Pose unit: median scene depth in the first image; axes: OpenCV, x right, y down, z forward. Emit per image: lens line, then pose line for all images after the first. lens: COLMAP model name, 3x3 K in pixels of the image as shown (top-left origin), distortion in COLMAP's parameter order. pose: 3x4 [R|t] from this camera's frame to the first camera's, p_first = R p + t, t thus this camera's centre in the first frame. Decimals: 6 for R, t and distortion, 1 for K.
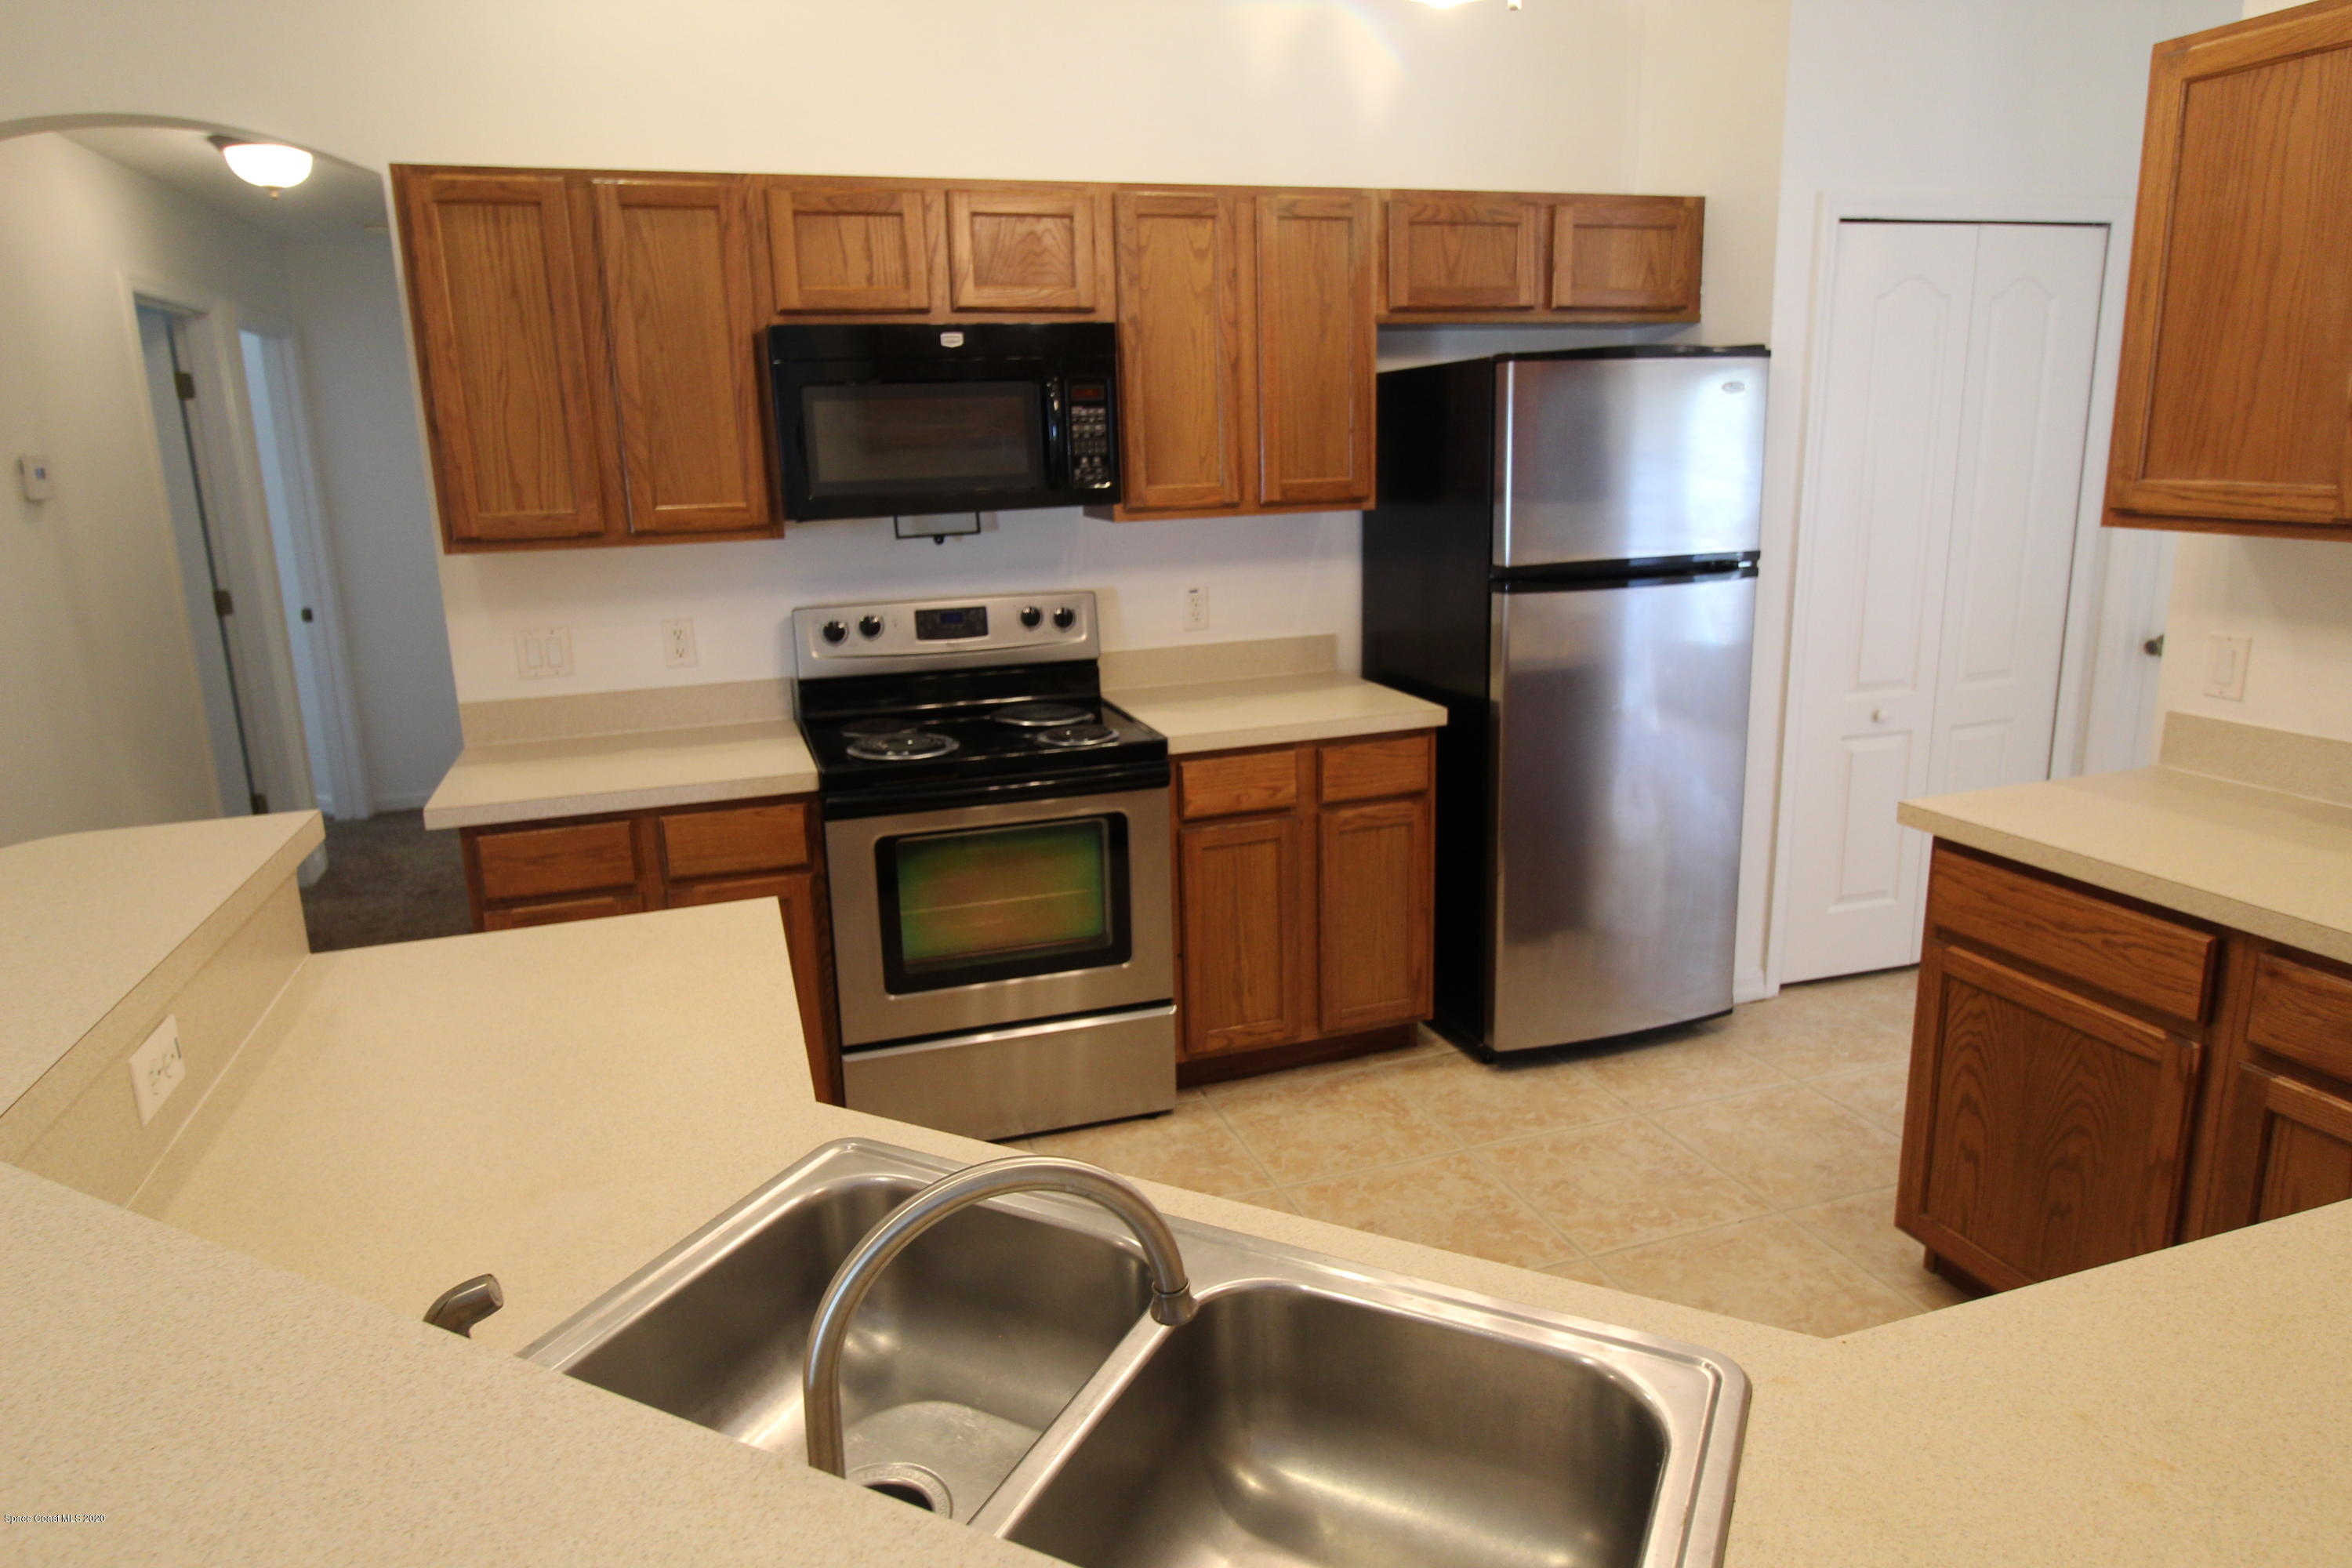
lens RADIAL K [[1420.0, 0, 1171.9], [0, 1420.0, 766.8], [0, 0, 1]] dist [0.005255, -0.009205]
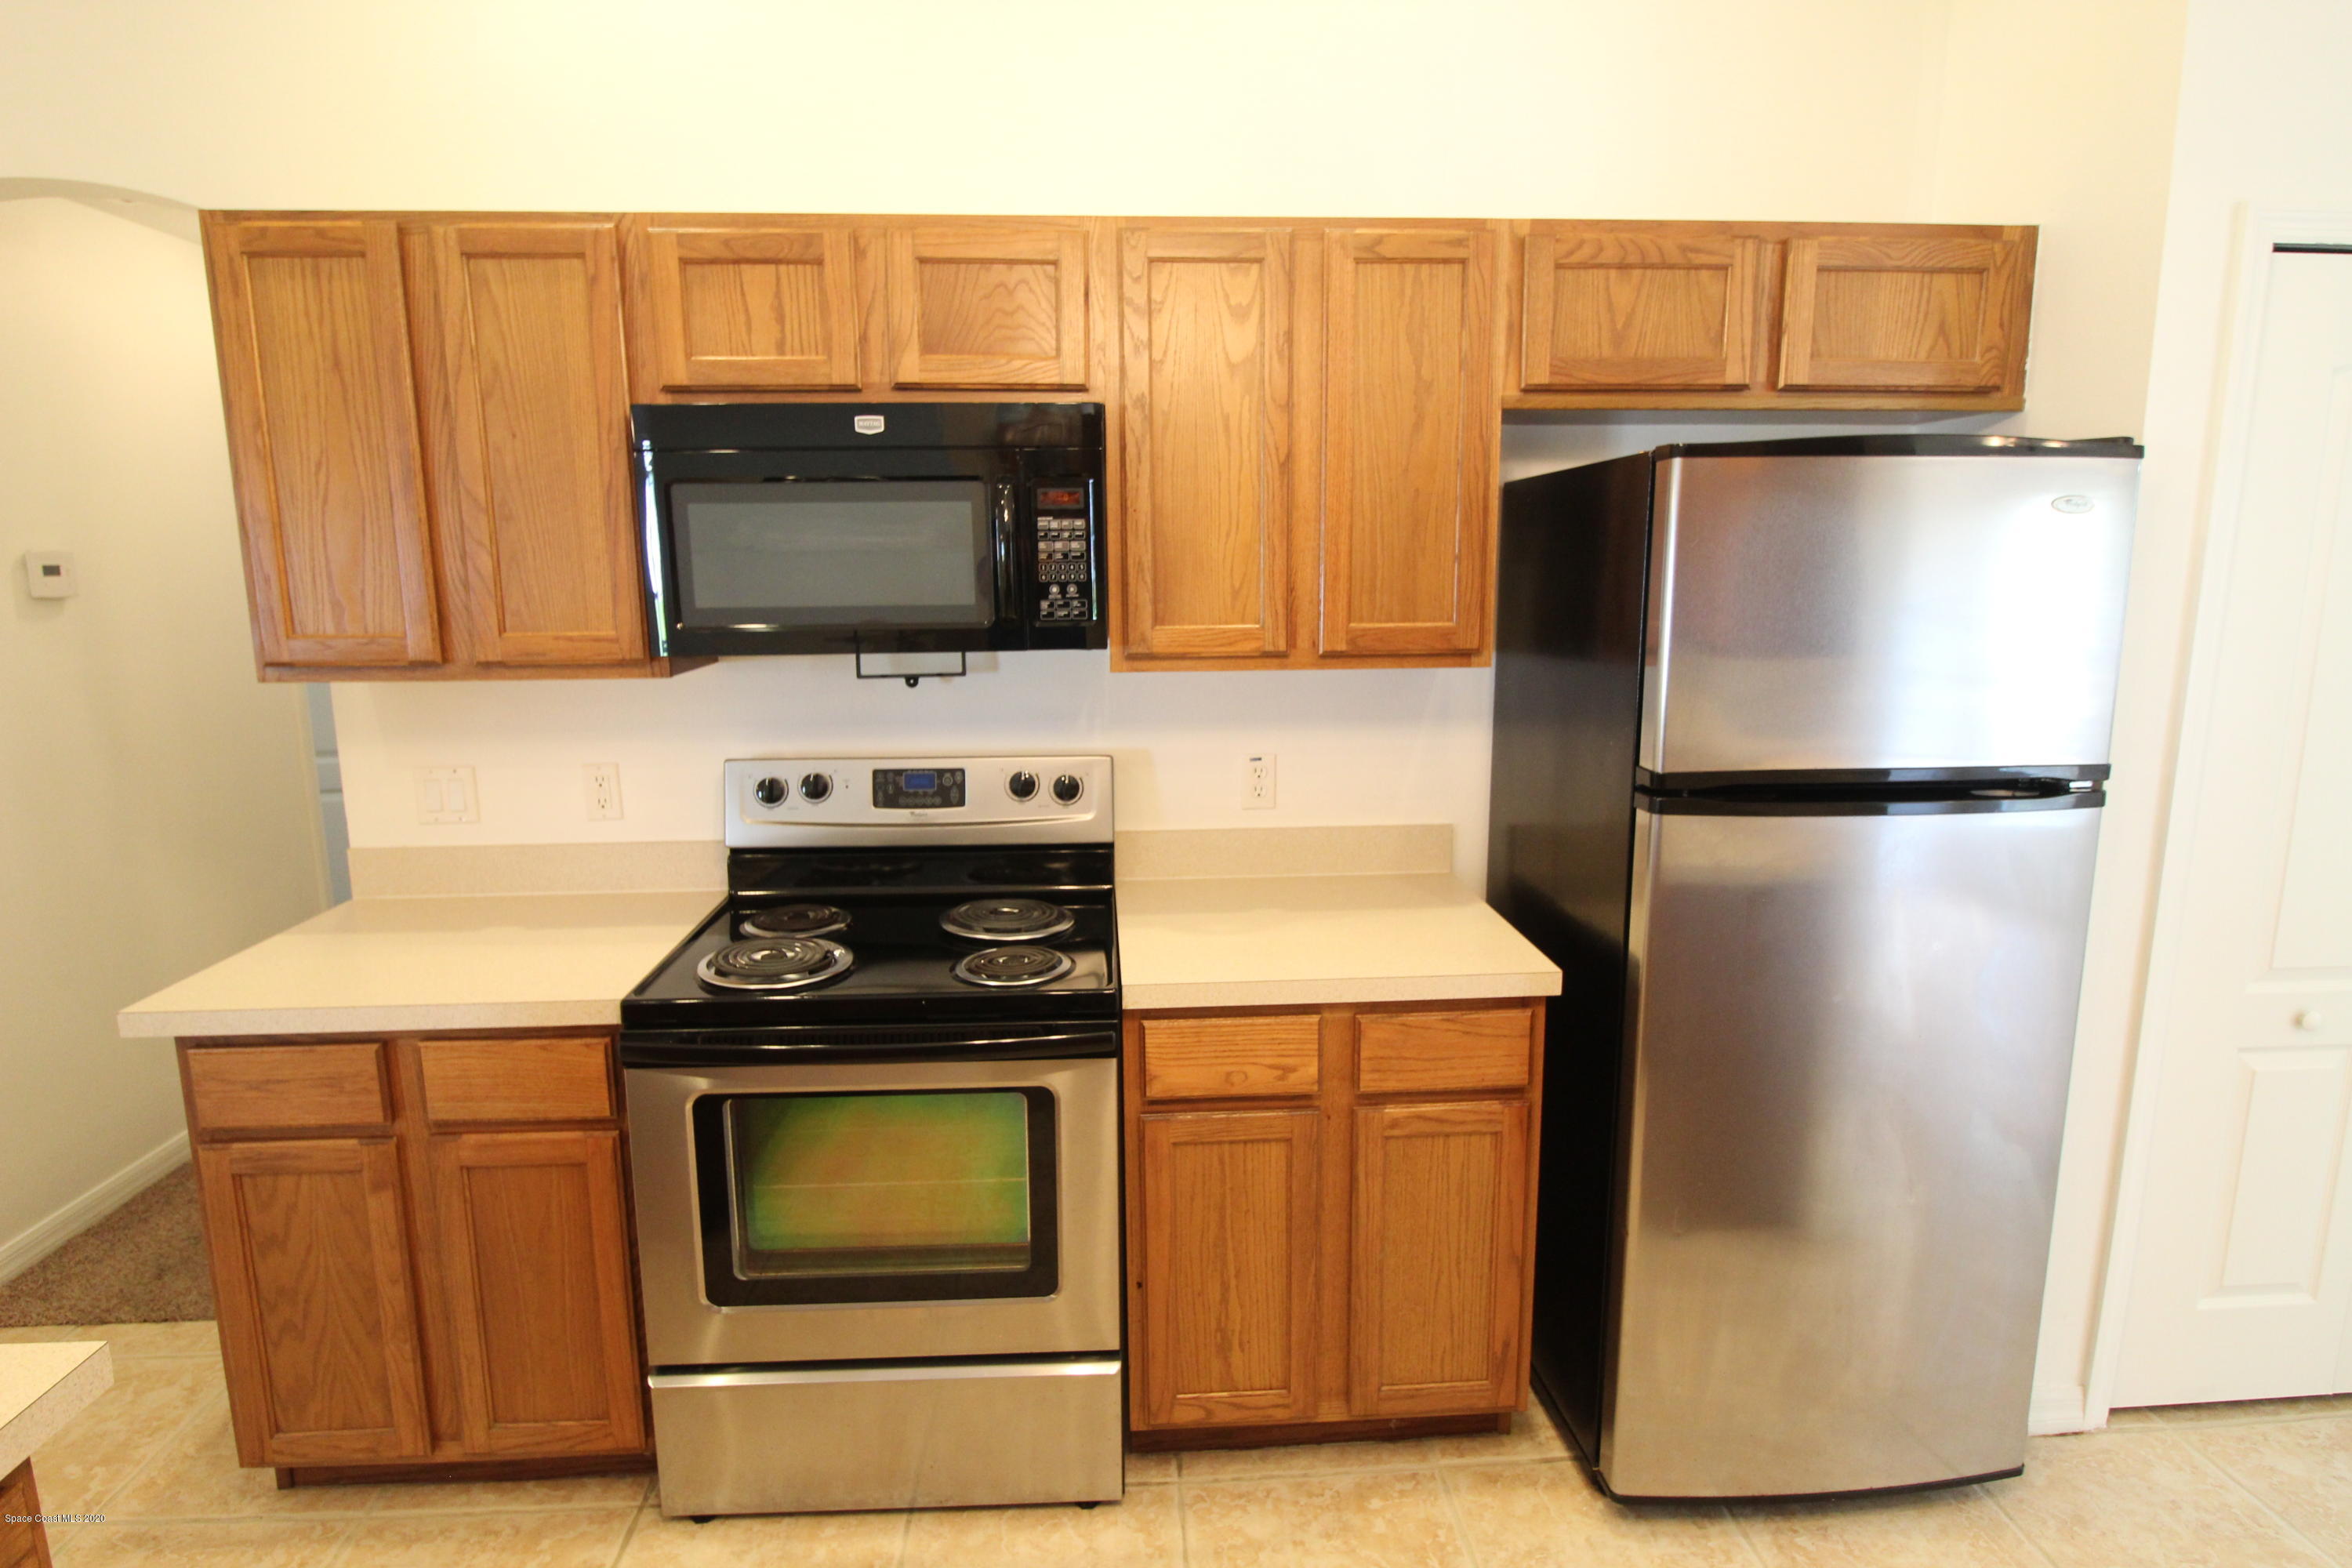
lens RADIAL K [[1247.2, 0, 1171.8], [0, 1247.2, 771.5], [0, 0, 1]] dist [-0.002723, -0.008268]
pose [[0.966467, 0.066441, -0.248045, 0.156361], [-0.079569, 0.995890, -0.043270, -0.095474], [0.244151, 0.061556, 0.967782, 0.383583]]
